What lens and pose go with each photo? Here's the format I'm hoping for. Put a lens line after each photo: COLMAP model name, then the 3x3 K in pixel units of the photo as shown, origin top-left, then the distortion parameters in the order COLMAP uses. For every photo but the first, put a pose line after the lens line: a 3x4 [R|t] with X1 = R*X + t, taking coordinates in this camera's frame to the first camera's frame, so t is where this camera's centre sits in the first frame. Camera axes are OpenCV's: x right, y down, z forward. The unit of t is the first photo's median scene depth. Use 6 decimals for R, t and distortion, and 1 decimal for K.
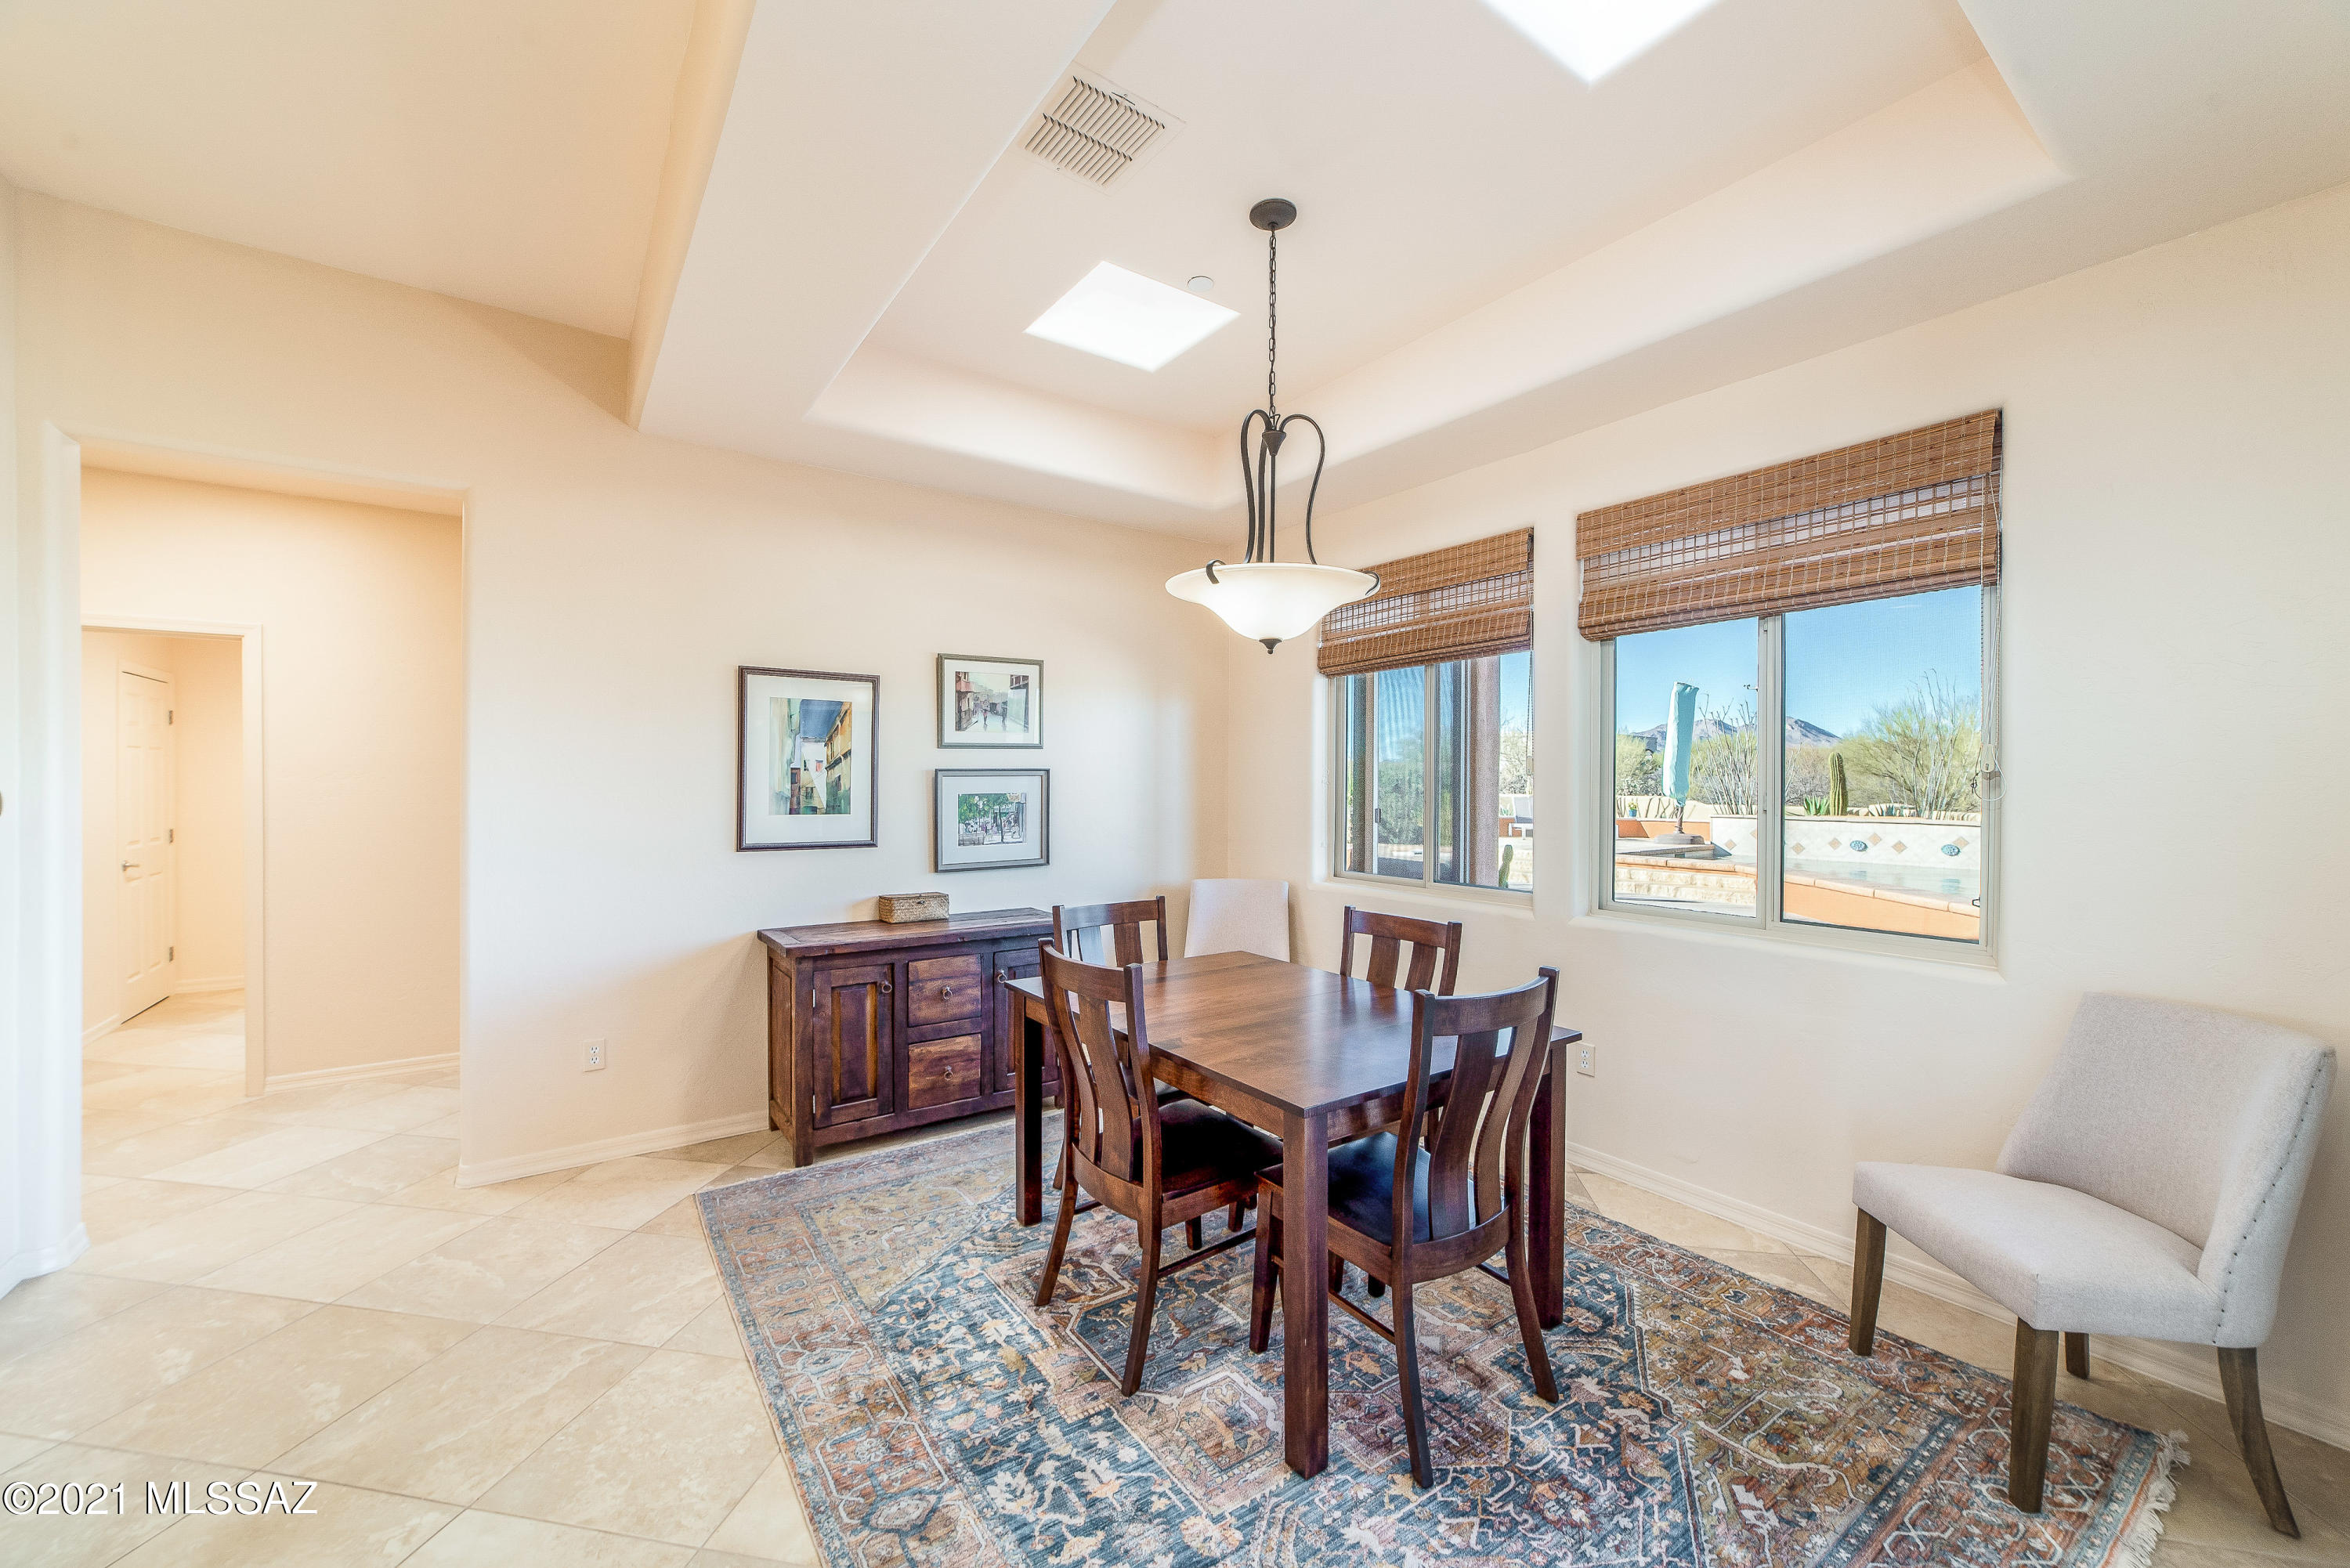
lens RADIAL K [[902.6, 0, 1176.0], [0, 902.6, 783.5], [0, 0, 1]] dist [-0.009875, 0.002855]
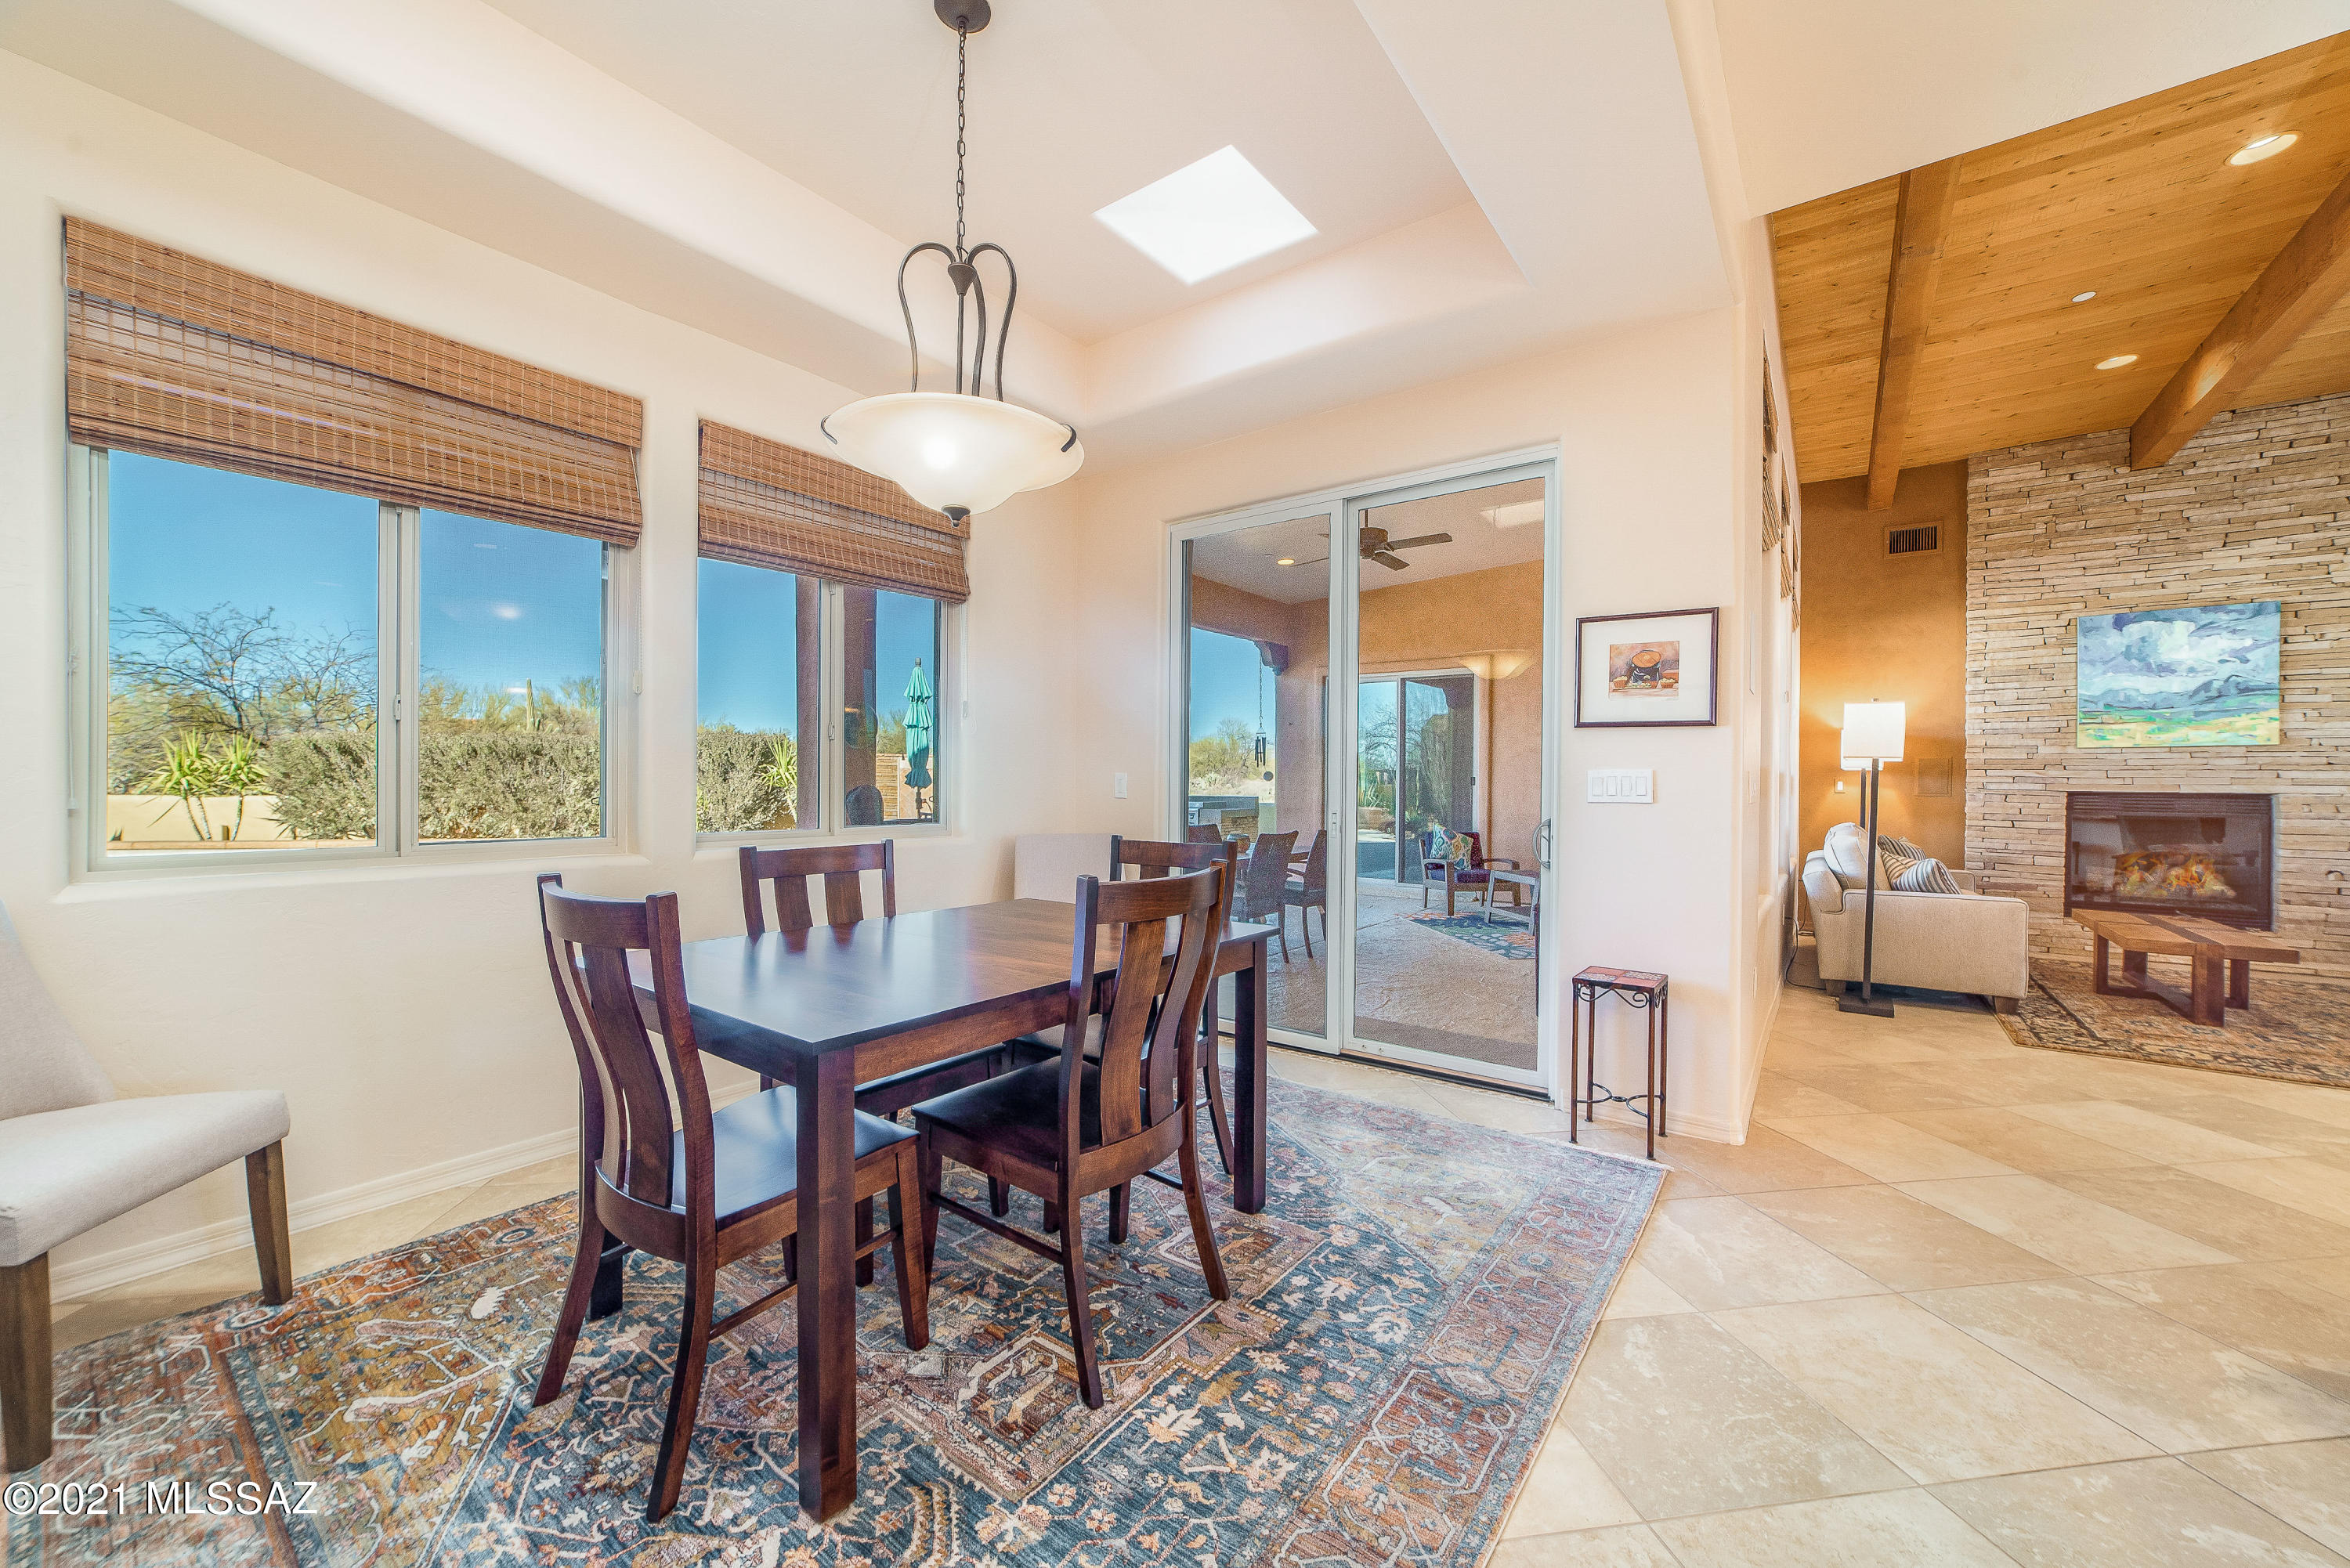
lens RADIAL K [[902.6, 0, 1172.1], [0, 902.6, 795.2], [0, 0, 1]] dist [-0.009875, 0.002855]
pose [[-0.310327, -0.012213, 0.950551, -0.881807], [-0.009123, 0.999910, 0.009869, 0.116003], [-0.950586, -0.005610, -0.310411, 1.254909]]
